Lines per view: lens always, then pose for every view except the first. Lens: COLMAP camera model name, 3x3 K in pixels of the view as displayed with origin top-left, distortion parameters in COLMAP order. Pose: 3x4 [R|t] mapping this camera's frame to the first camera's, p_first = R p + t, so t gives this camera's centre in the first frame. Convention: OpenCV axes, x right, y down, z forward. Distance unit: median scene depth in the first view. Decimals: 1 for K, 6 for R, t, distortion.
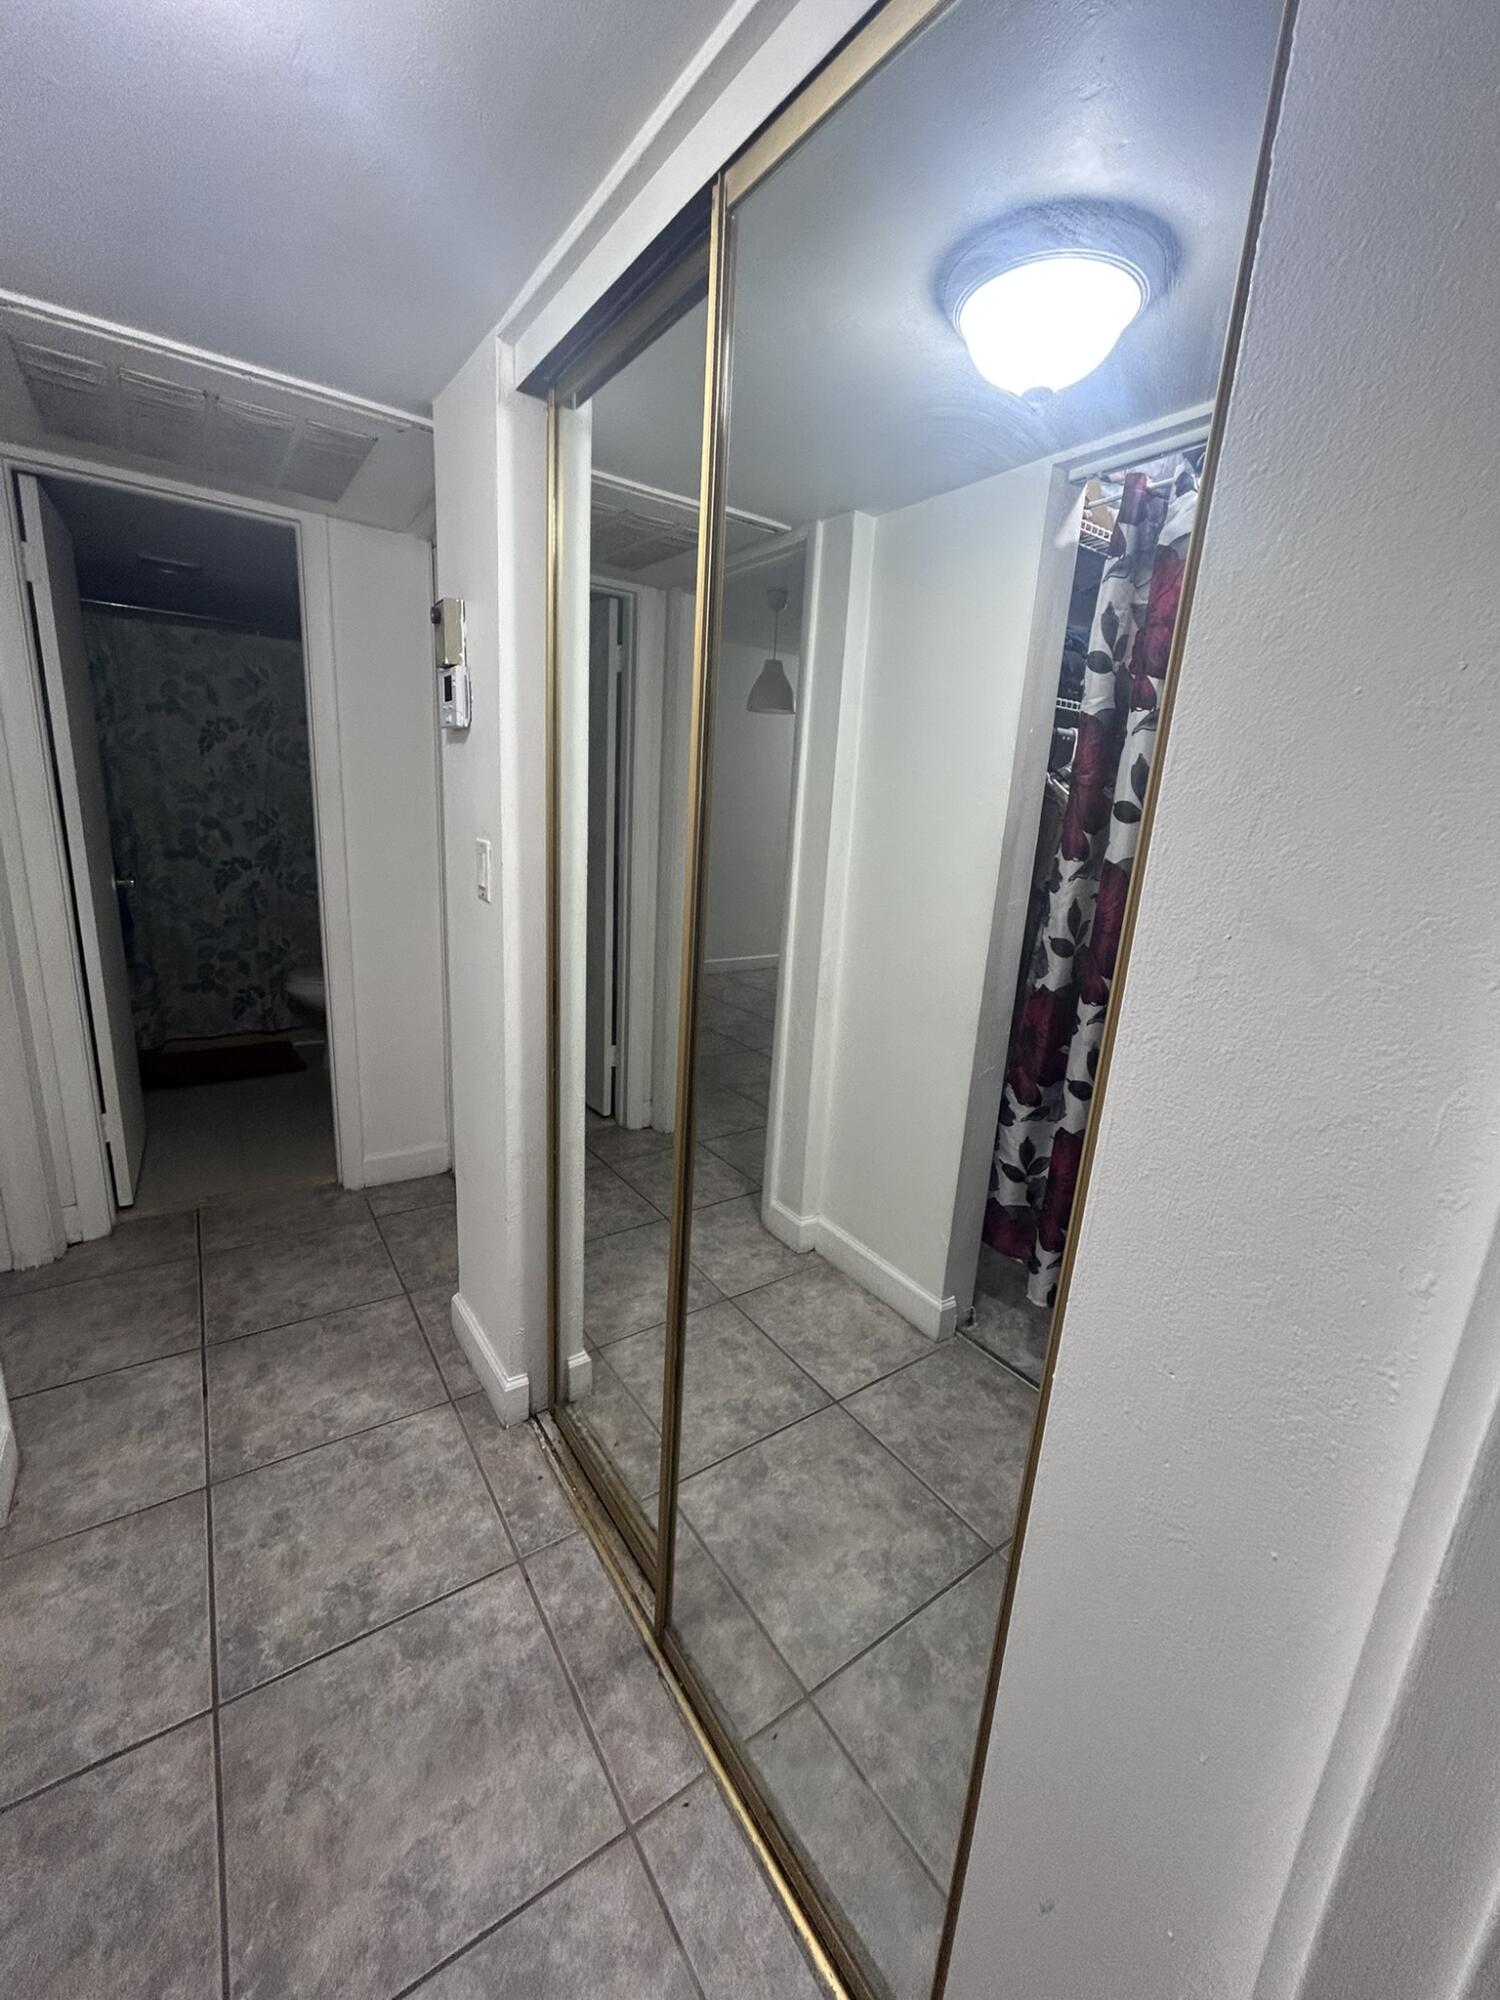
lens RADIAL K [[804.1, 0, 749.8], [0, 804.1, 994.6], [0, 0, 1]] dist [0.004866, -0.001029]
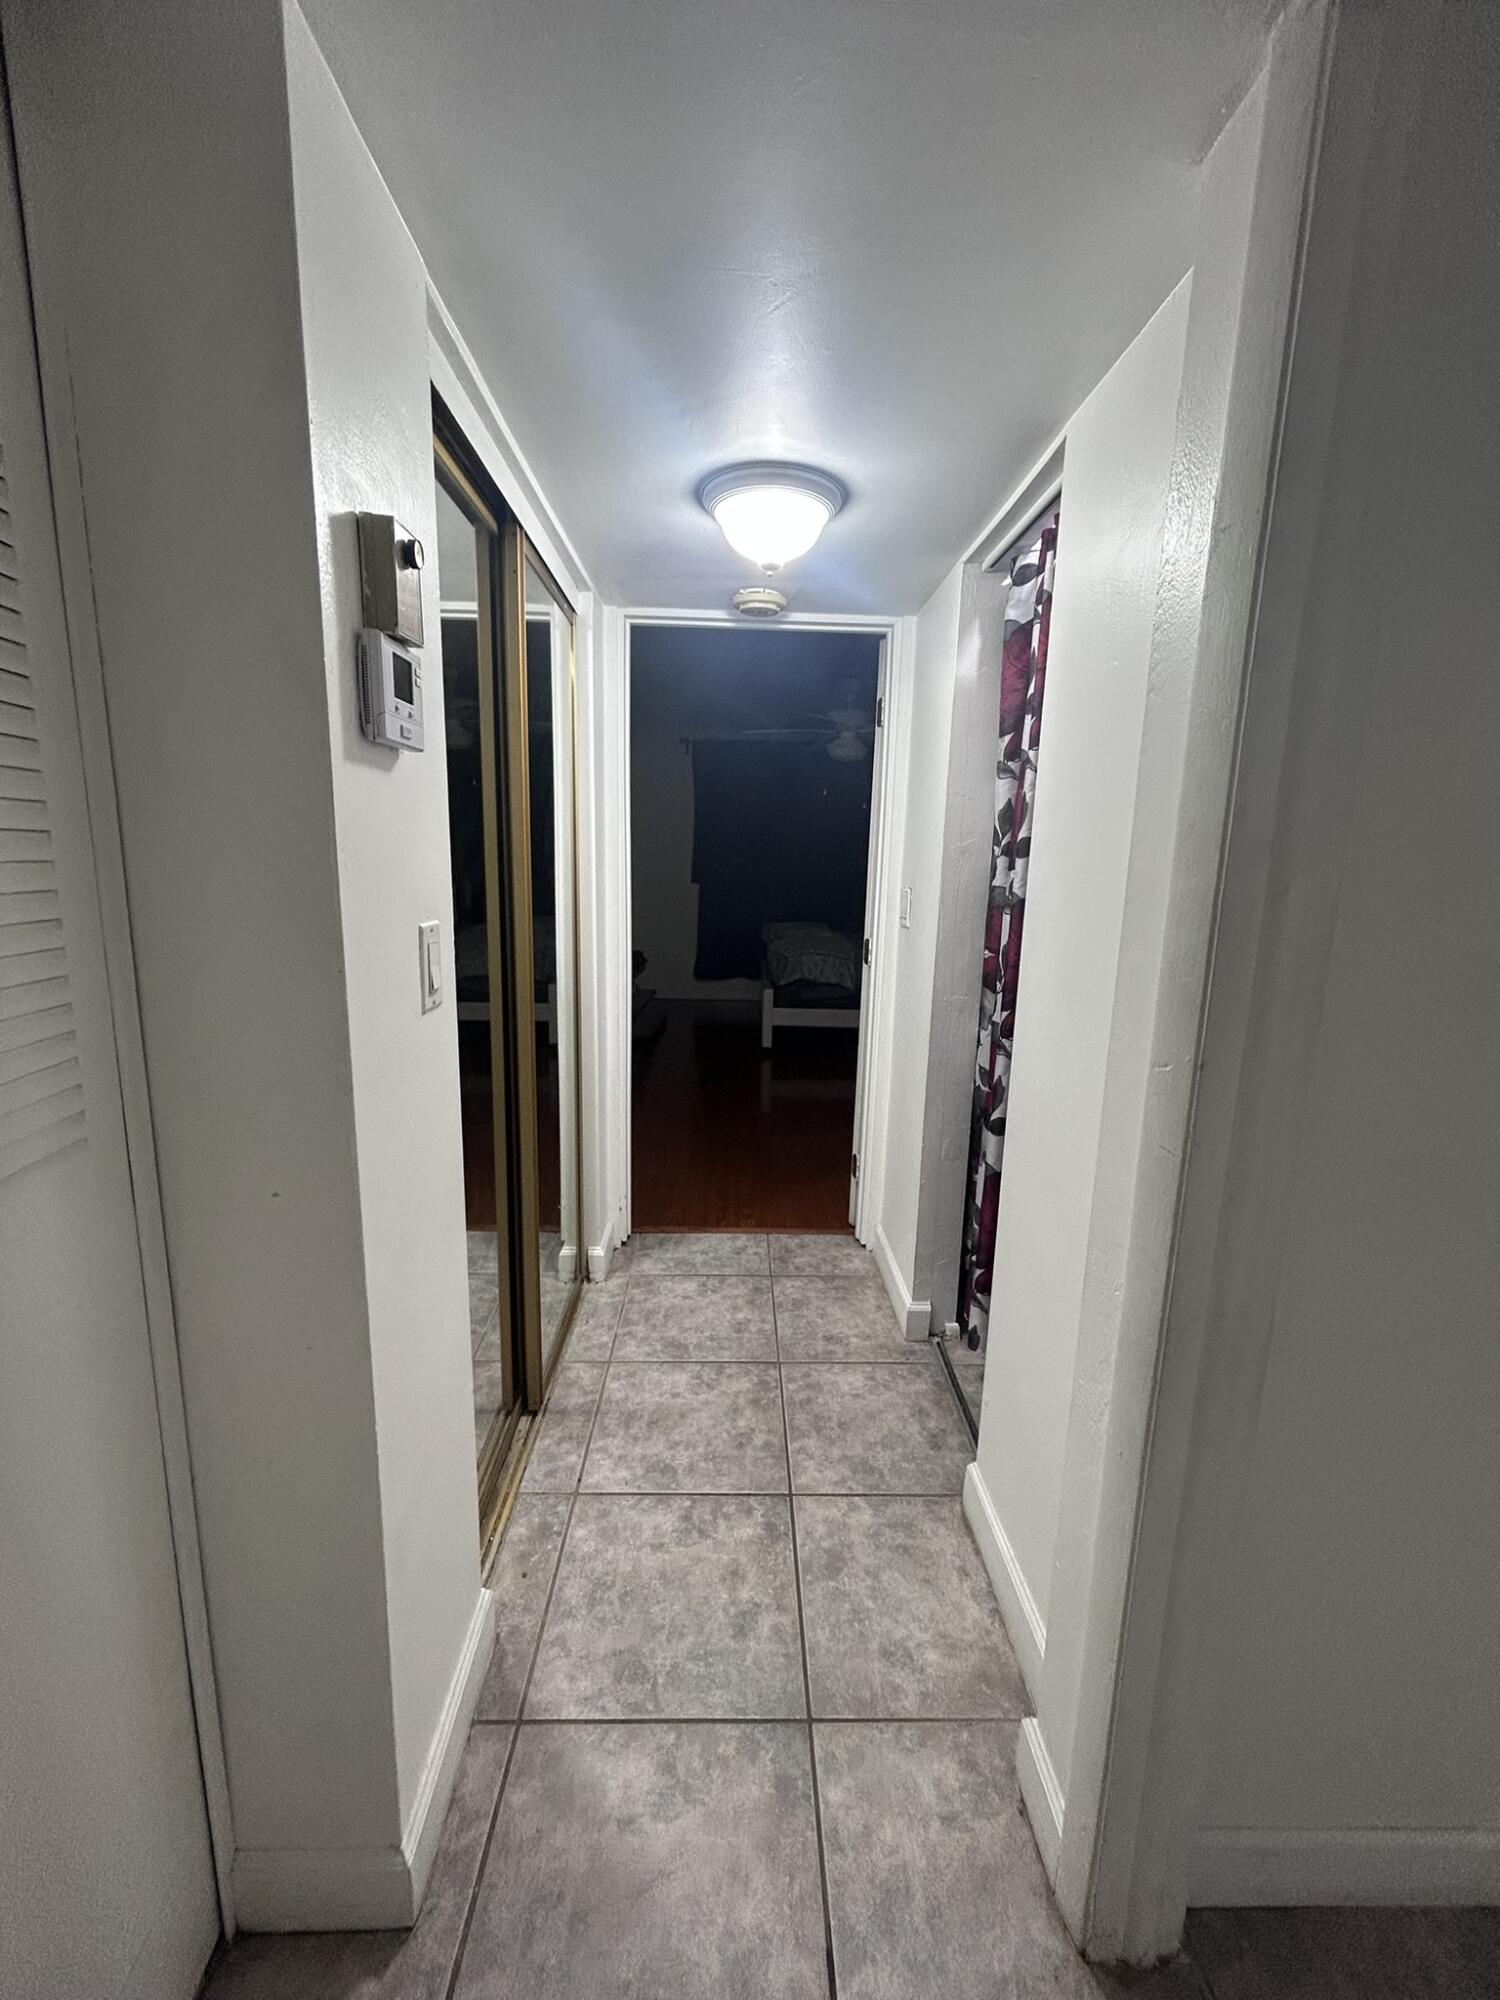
lens RADIAL K [[804.1, 0, 747.3], [0, 804.1, 996.6], [0, 0, 1]] dist [0.004866, -0.001029]
pose [[-0.831733, -0.176063, 0.526519, -0.985837], [0.067599, 0.909209, 0.410816, -0.426622], [-0.551045, 0.377282, -0.744317, 1.463157]]
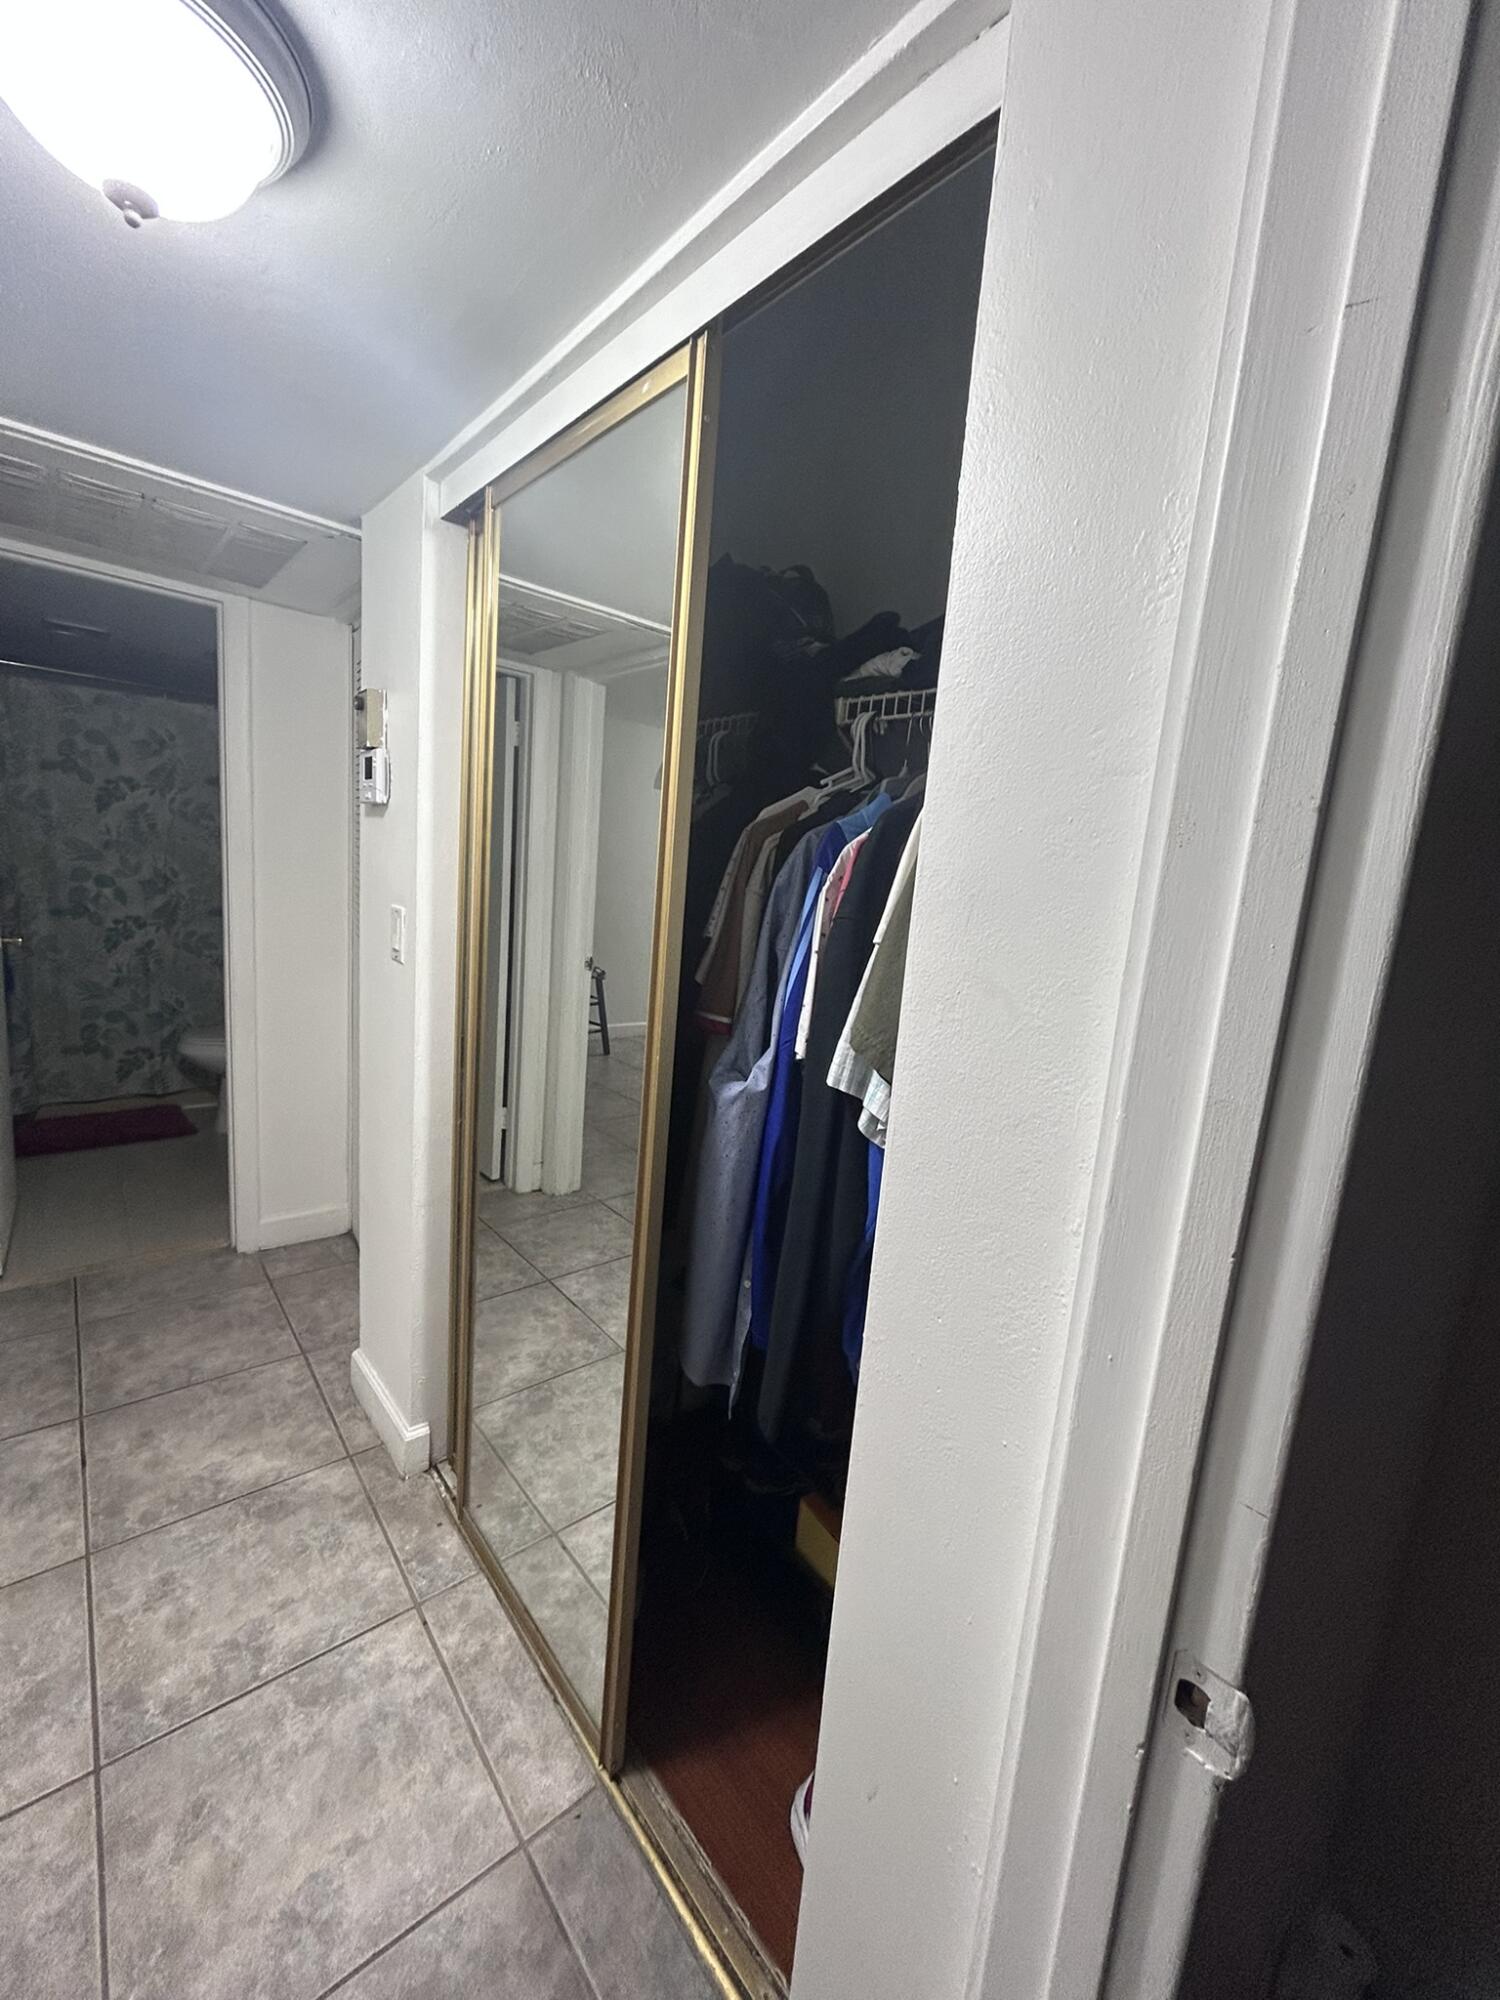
lens RADIAL K [[804.1, 0, 749.4], [0, 804.1, 1001.7], [0, 0, 1]] dist [0.004866, -0.001029]
pose [[0.994339, 0.003322, 0.106206, 0.022153], [0.004163, 0.997526, -0.070175, 0.012977], [-0.106177, 0.070220, 0.991865, -0.111371]]
